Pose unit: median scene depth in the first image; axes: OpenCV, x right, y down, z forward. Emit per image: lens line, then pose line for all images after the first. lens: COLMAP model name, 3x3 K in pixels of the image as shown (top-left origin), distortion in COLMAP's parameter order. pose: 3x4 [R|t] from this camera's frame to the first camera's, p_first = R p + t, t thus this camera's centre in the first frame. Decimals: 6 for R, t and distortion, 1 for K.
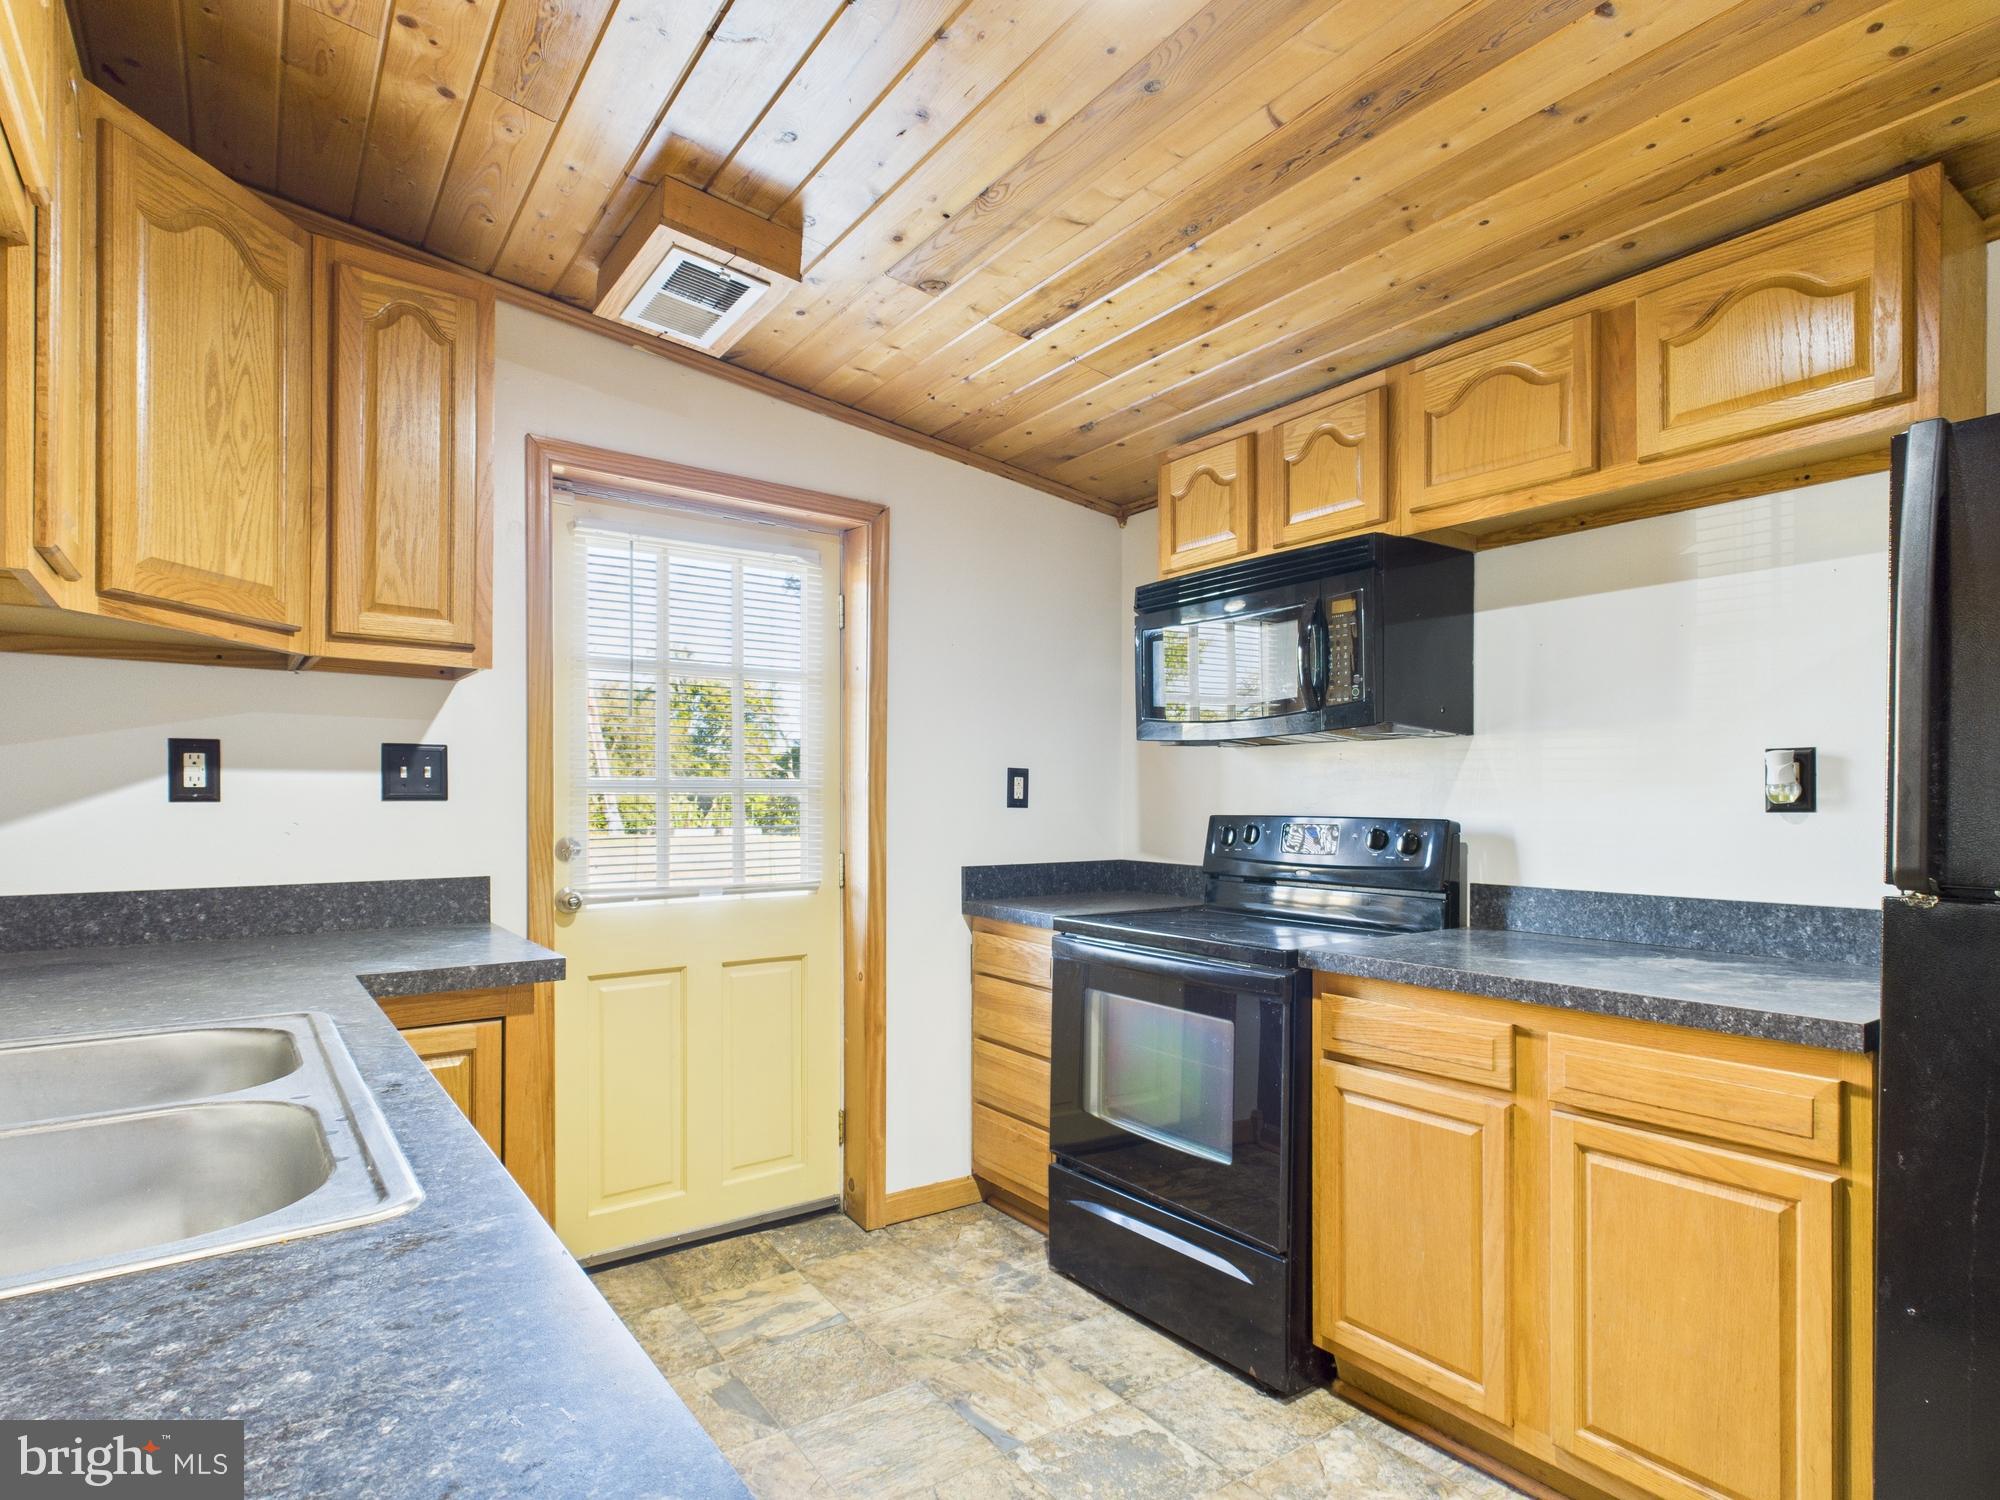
lens RADIAL K [[1049.1, 0, 1002.7], [0, 1049.1, 774.7], [0, 0, 1]] dist [-0.000255, 0.000779]
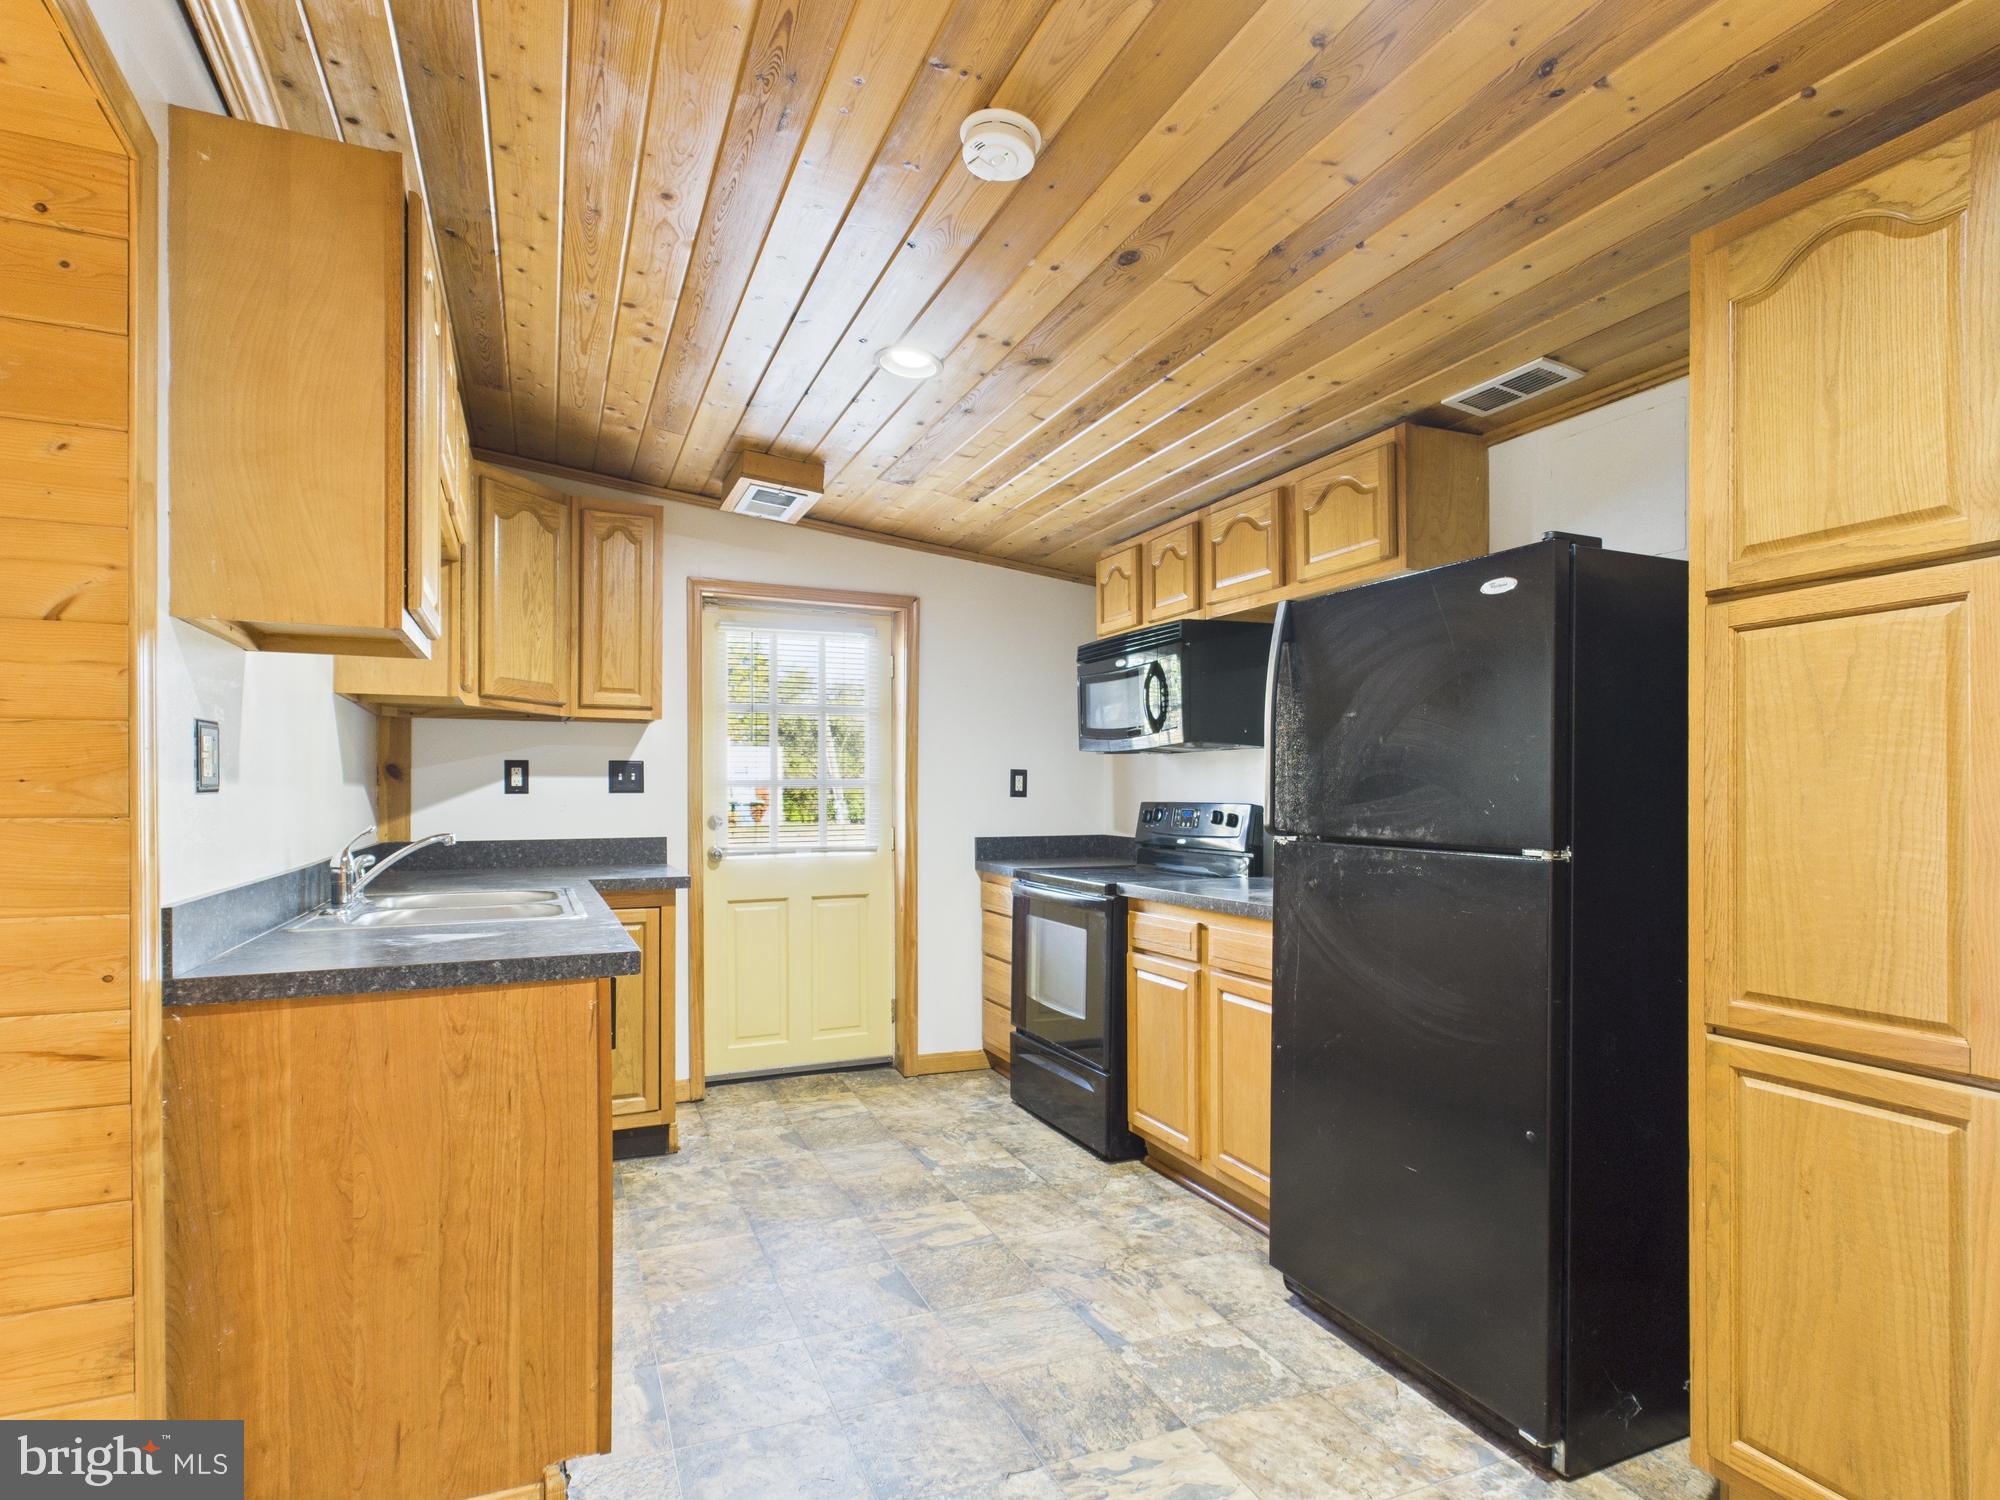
lens RADIAL K [[1051.8, 0, 1000.0], [0, 1051.8, 750.0], [0, 0, 1]] dist [0.011342, 0.000274]
pose [[0.977263, -0.010888, -0.211750, 0.376600], [0.007705, 0.999845, -0.015851, -0.012652], [0.211890, 0.013859, 0.977195, -0.523509]]
